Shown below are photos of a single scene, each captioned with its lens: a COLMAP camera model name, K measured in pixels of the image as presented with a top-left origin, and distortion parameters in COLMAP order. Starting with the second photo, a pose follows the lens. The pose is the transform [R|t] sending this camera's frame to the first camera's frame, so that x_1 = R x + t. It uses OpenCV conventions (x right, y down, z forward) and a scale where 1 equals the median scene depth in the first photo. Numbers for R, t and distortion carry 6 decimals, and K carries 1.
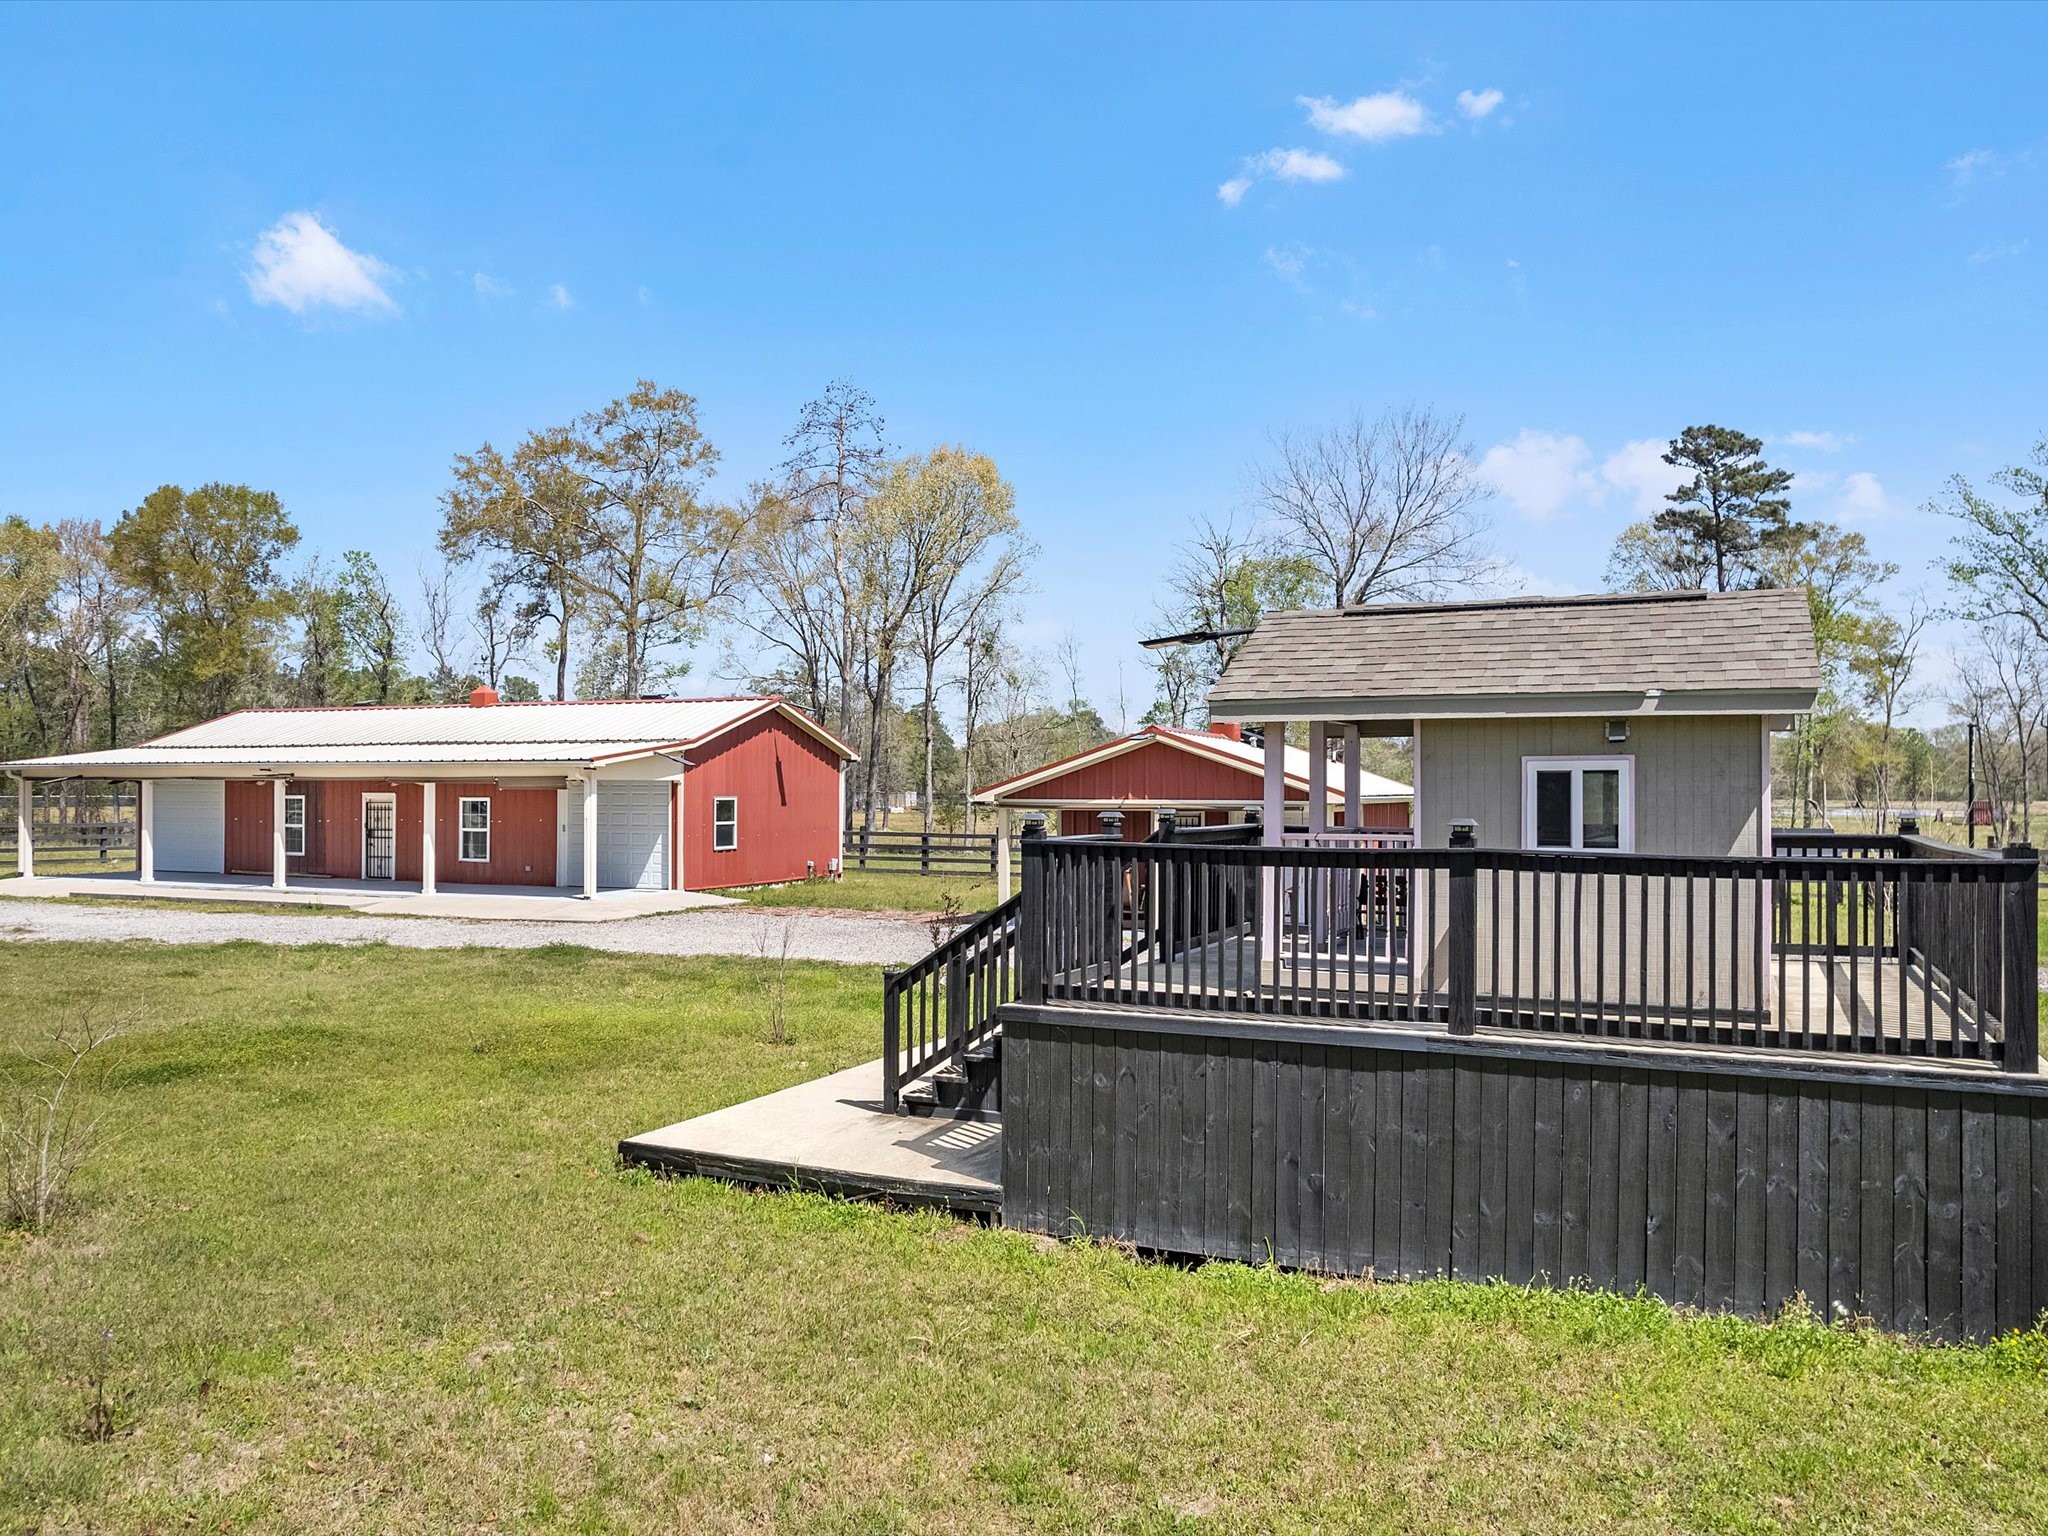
lens RADIAL K [[1421.1, 0, 1024.0], [0, 1421.1, 768.0], [0, 0, 1]] dist [-0.079100, 0.069618]
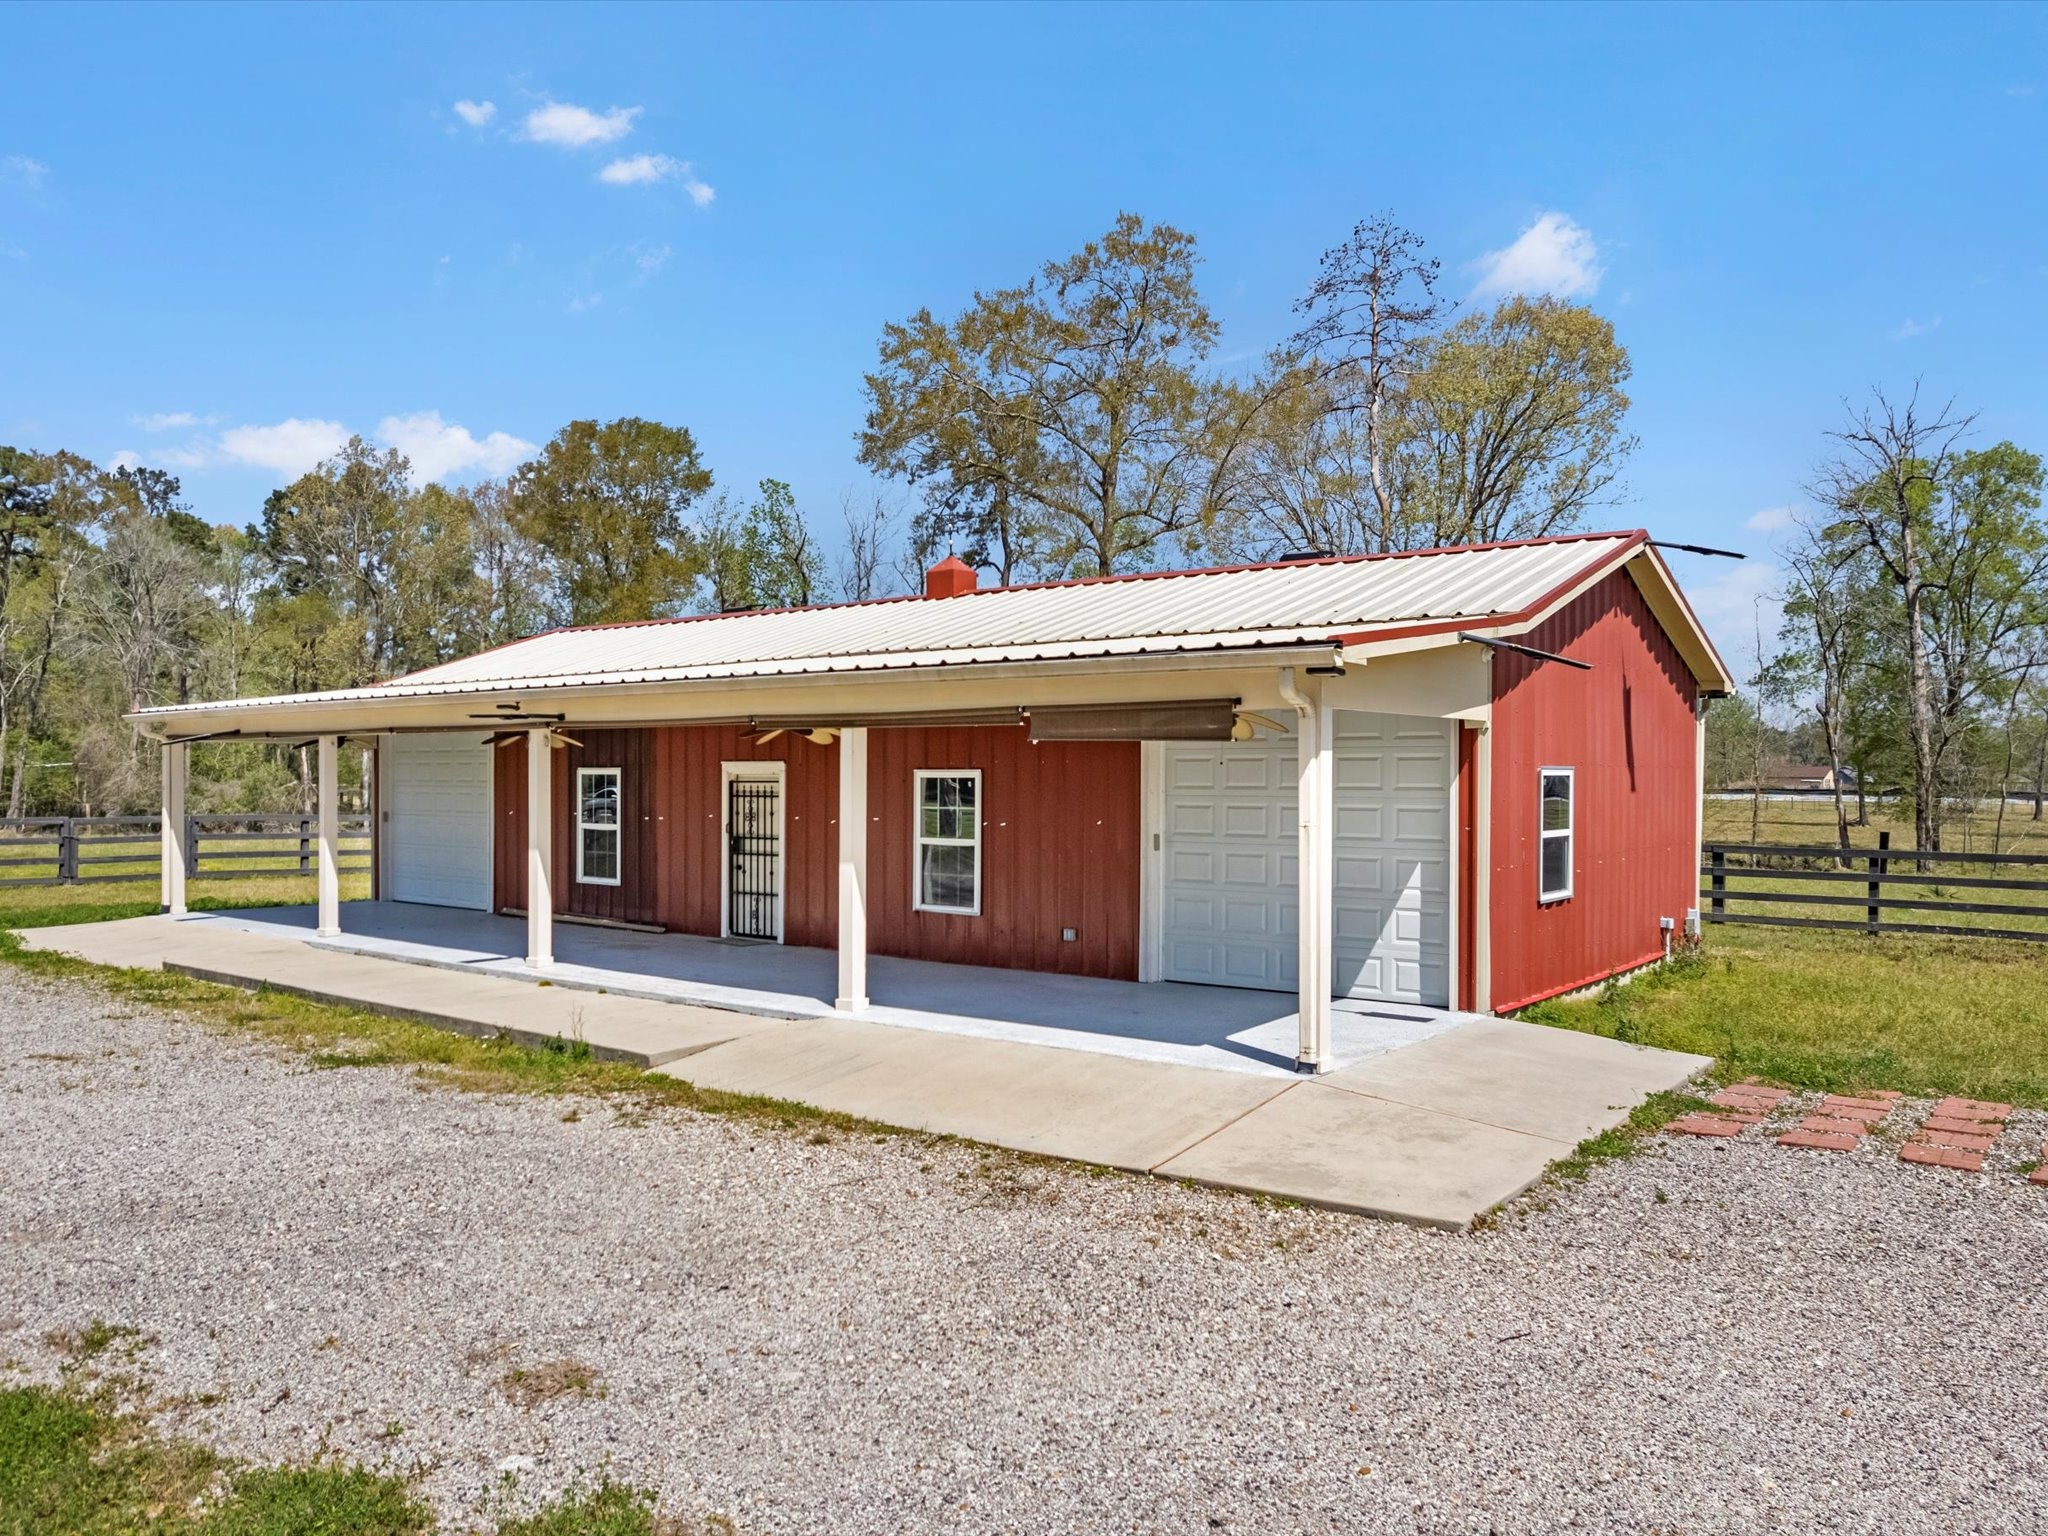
lens RADIAL K [[1500.0, 0, 1055.9], [0, 1500.0, 744.9], [0, 0, 1]] dist [-0.086751, 0.079130]
pose [[0.964874, -0.004669, -0.262672, -0.106374], [0.002908, 0.999971, -0.007090, 0.007577], [0.262697, 0.006077, 0.964859, 0.251732]]
